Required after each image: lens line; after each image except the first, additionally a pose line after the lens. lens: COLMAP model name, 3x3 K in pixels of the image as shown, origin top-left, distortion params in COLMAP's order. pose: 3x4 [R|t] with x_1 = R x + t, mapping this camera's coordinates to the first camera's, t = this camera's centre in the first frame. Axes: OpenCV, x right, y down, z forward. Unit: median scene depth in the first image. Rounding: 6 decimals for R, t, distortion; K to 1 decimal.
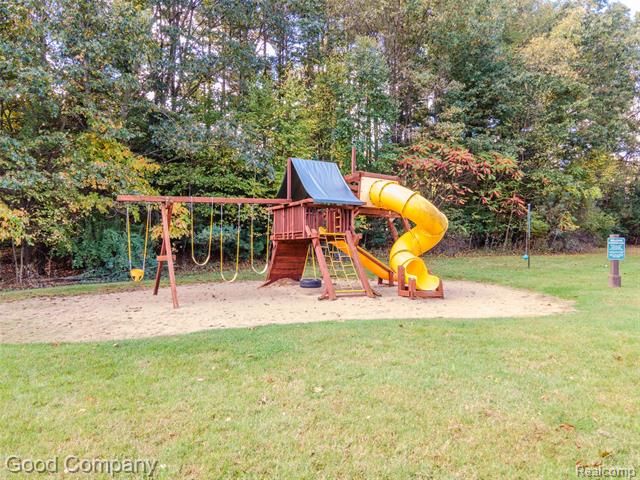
lens RADIAL K [[445.5, 0, 318.0], [0, 445.5, 238.0], [0, 0, 1]] dist [0.058000, 0.002500]
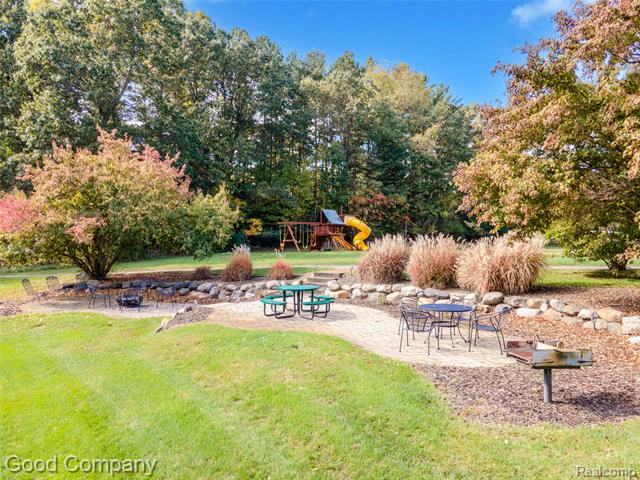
lens RADIAL K [[445.5, 0, 320.8], [0, 445.5, 240.6], [0, 0, 1]] dist [0.058000, 0.002500]
pose [[0.988661, 0.005925, 0.150049, -0.506003], [-0.006731, 0.999966, 0.004862, 0.021890], [-0.150015, -0.005817, 0.988667, -1.955617]]
